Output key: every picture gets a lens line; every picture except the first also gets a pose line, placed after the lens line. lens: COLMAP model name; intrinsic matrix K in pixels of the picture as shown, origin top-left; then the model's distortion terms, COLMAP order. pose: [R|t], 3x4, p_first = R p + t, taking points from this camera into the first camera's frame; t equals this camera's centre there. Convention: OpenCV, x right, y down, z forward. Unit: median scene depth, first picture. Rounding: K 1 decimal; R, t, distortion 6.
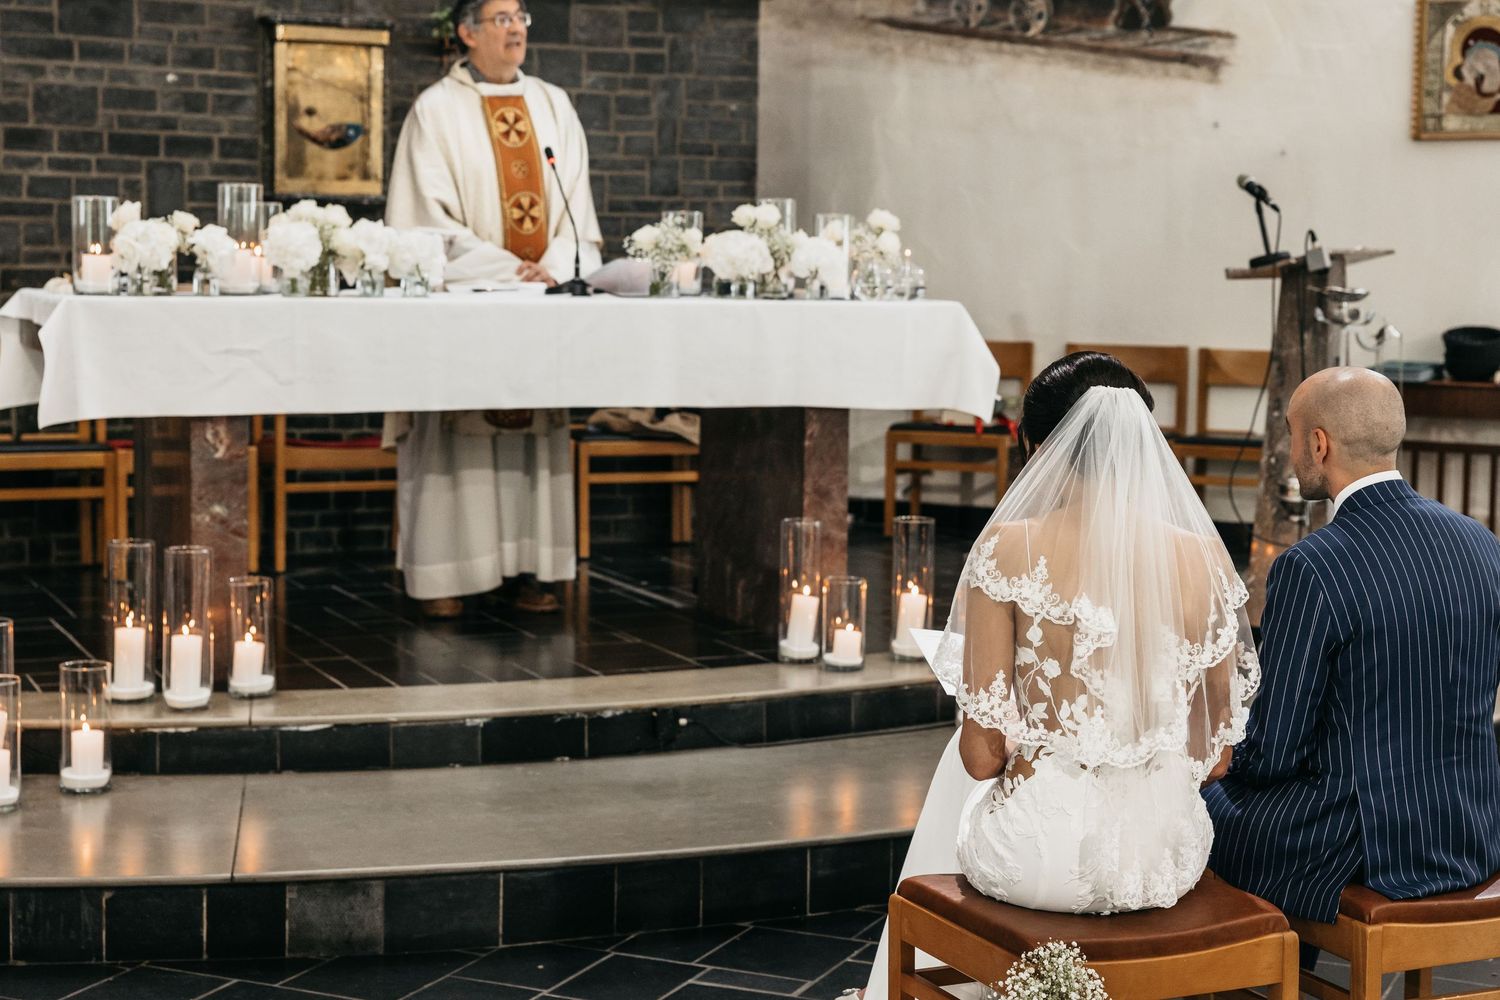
lens RADIAL K [[2322.1, 0, 775.7], [0, 2322.1, 452.2], [0, 0, 1]] dist [0.002226, 0.009430]
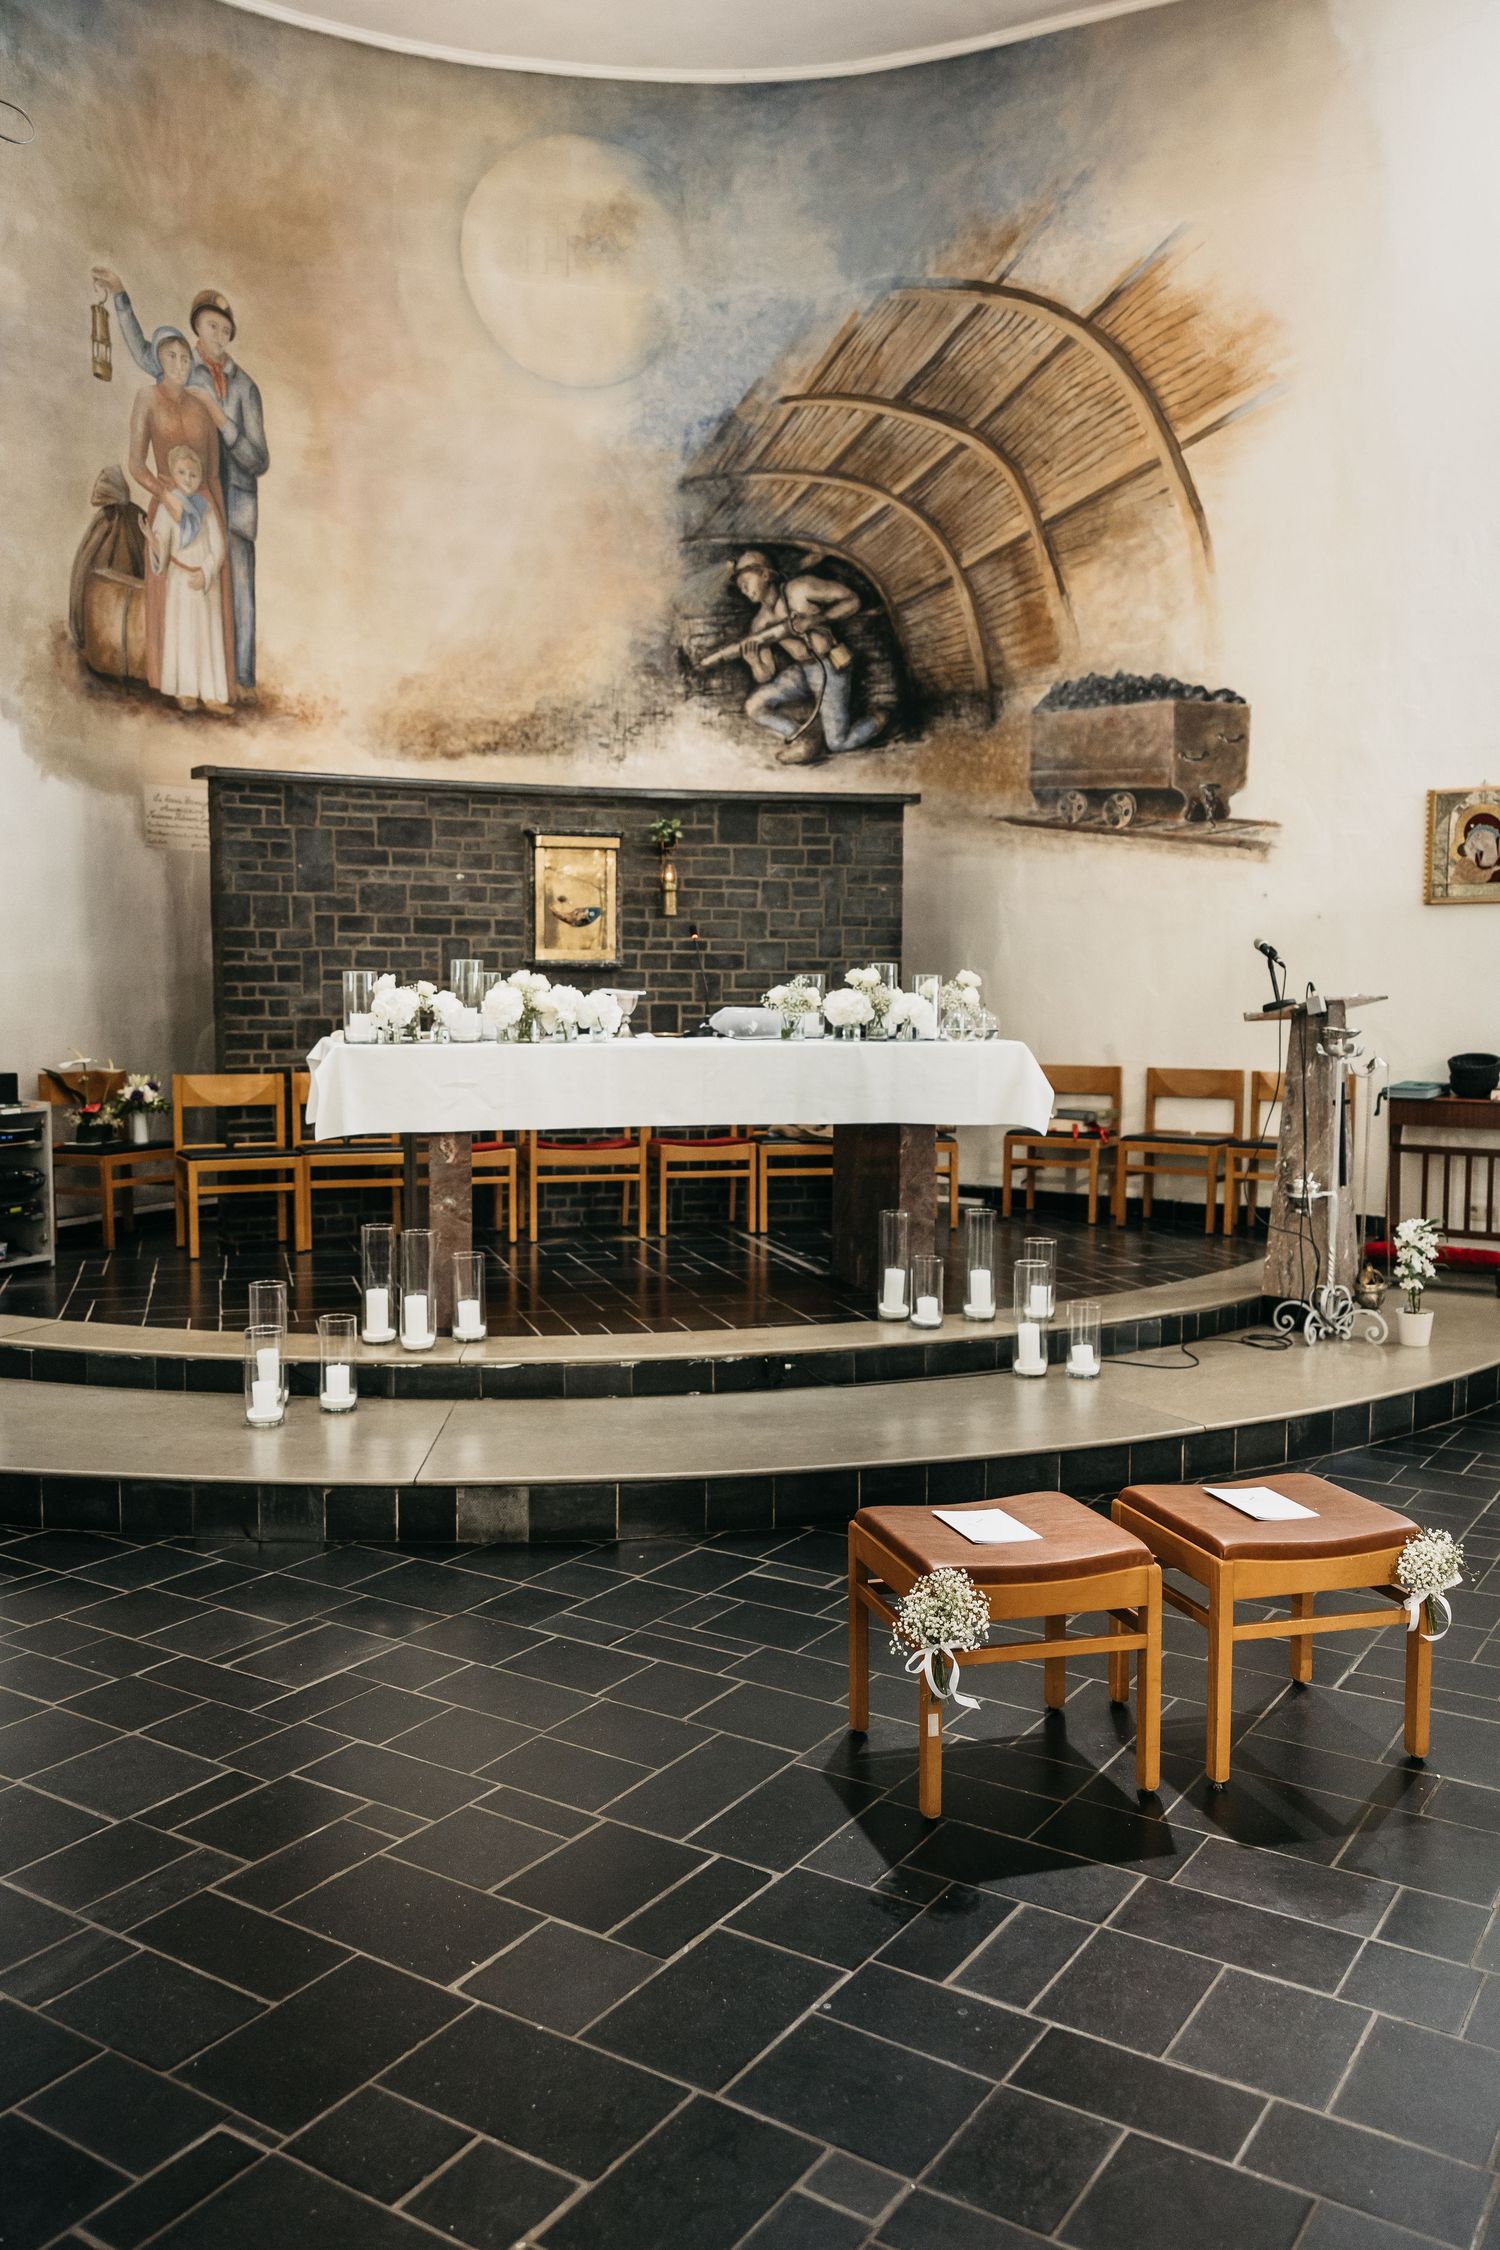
lens RADIAL K [[1749.4, 0, 750.0], [0, 1749.4, 1125.0], [0, 0, 1]] dist [0.006354, 0.001724]
pose [[0.988392, 0.001383, -0.151920, 0.064130], [-0.002325, 0.999979, -0.006026, -0.010235], [0.151909, 0.006309, 0.988374, 0.015119]]
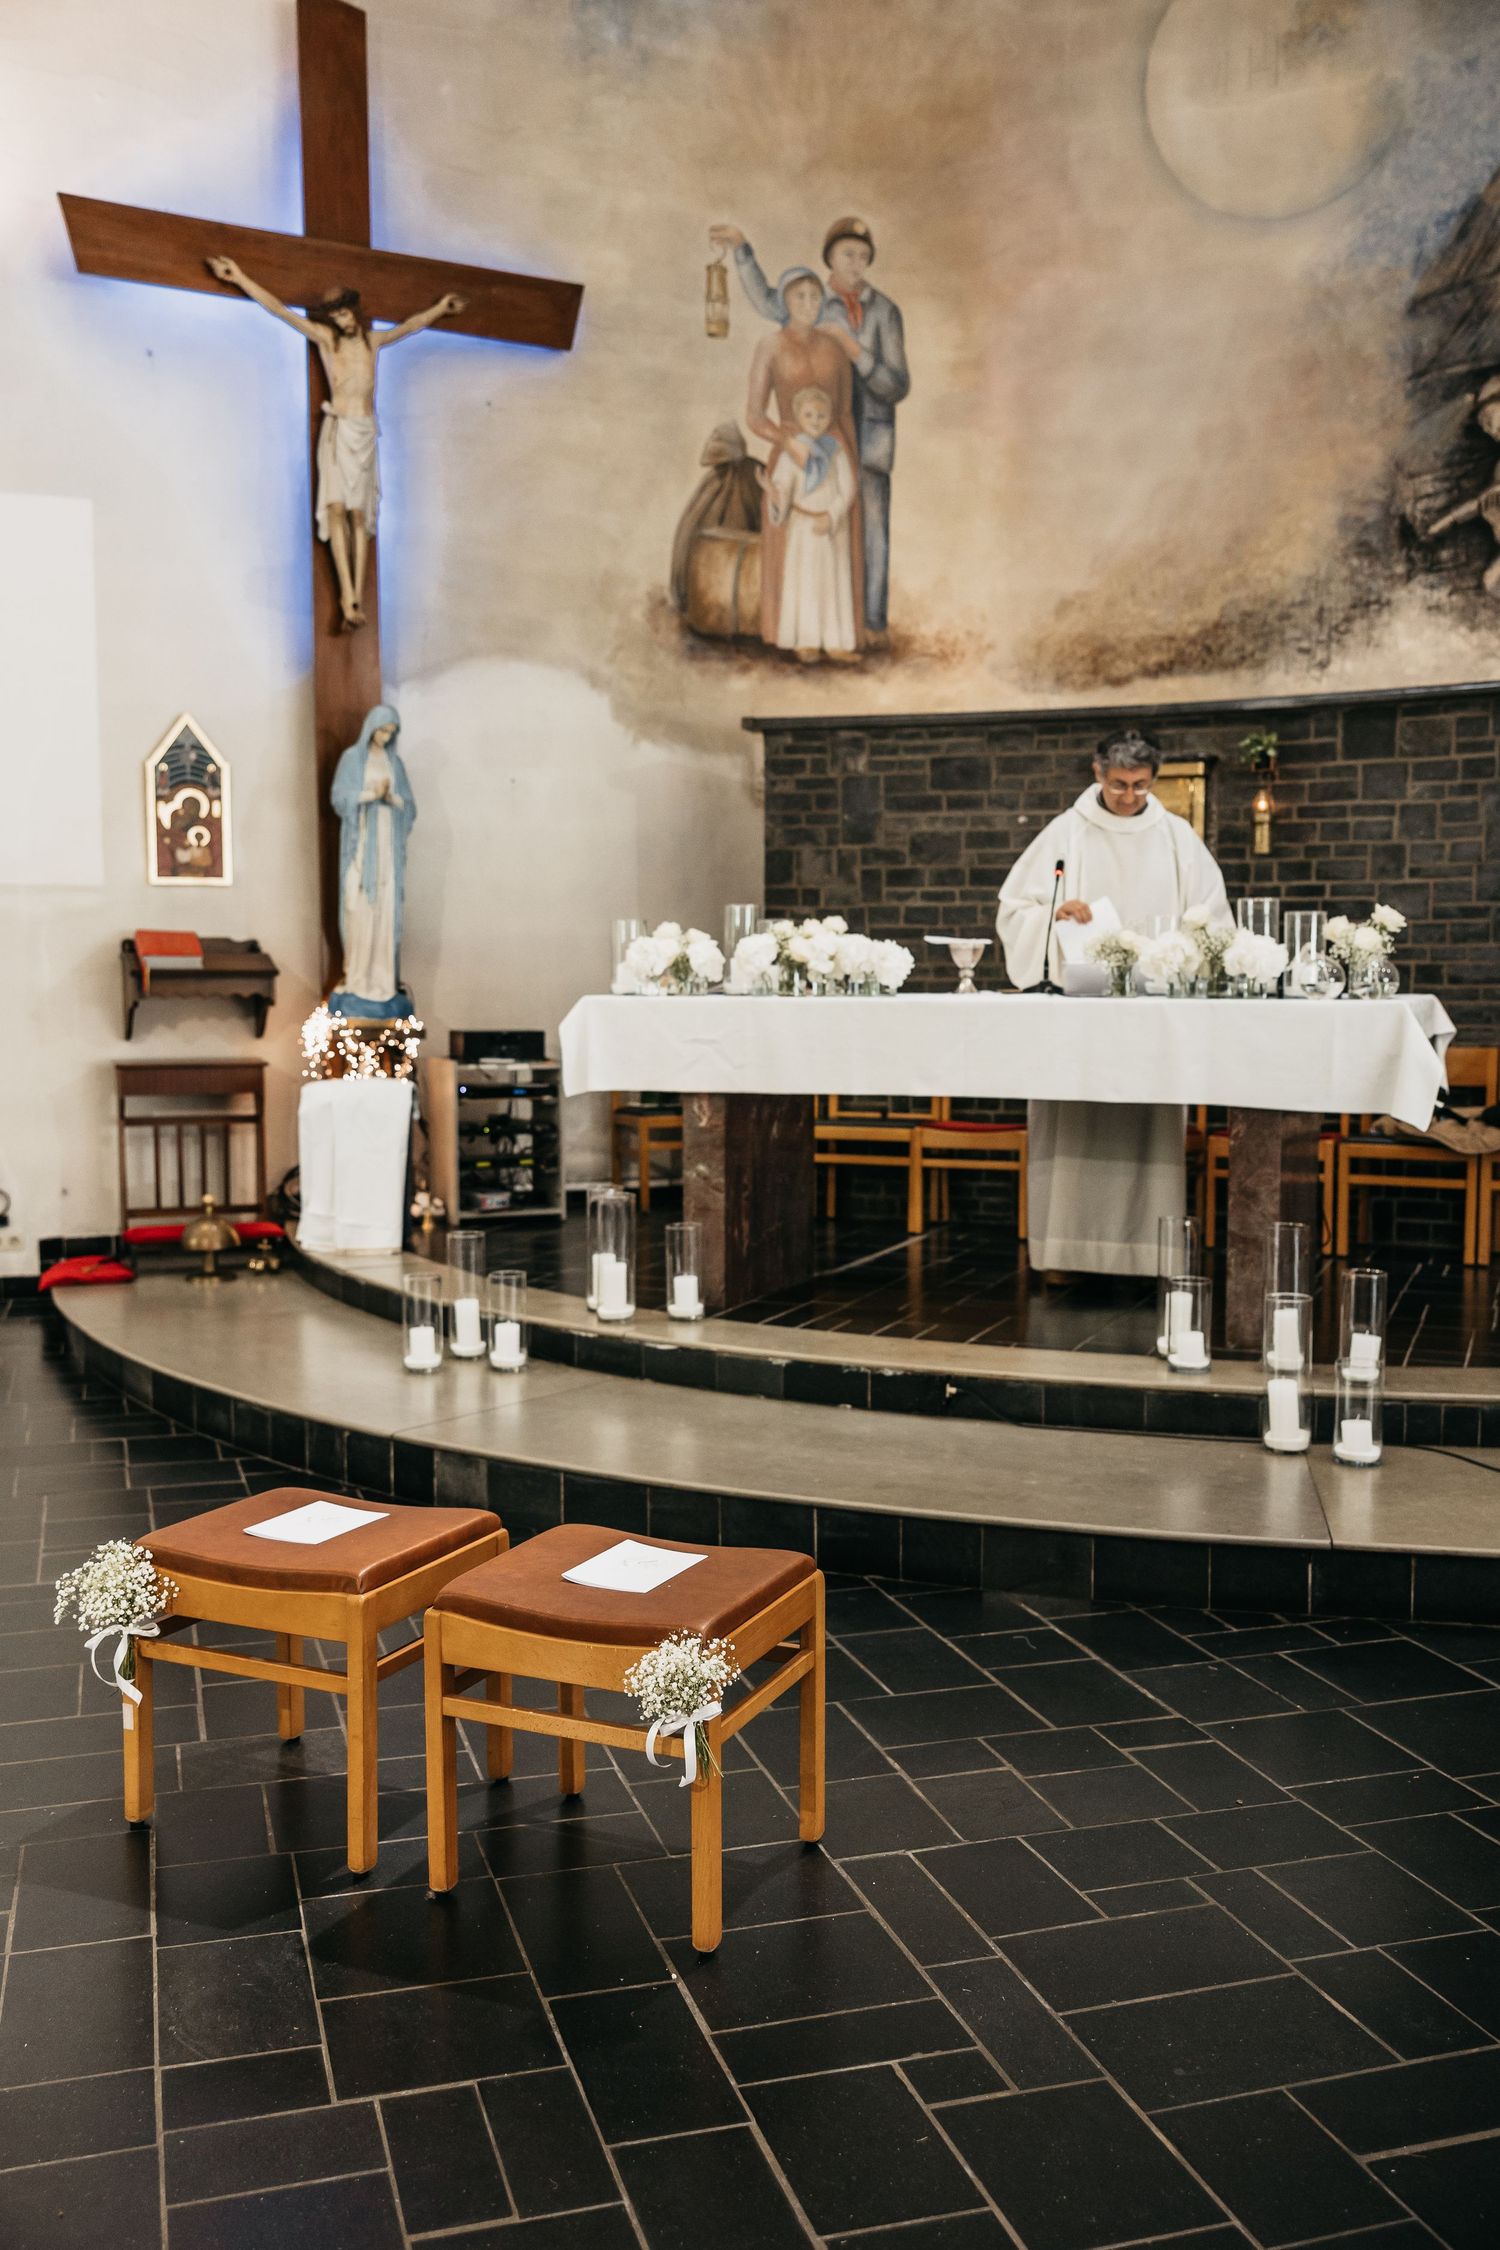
lens RADIAL K [[1970.4, 0, 750.0], [0, 1970.4, 1125.0], [0, 0, 1]] dist [-0.002025, 0.020443]
pose [[0.663024, 0.041839, -0.747428, 0.413535], [-0.053184, 0.998547, 0.008717, -0.006509], [0.746707, 0.033971, 0.664285, 0.234739]]
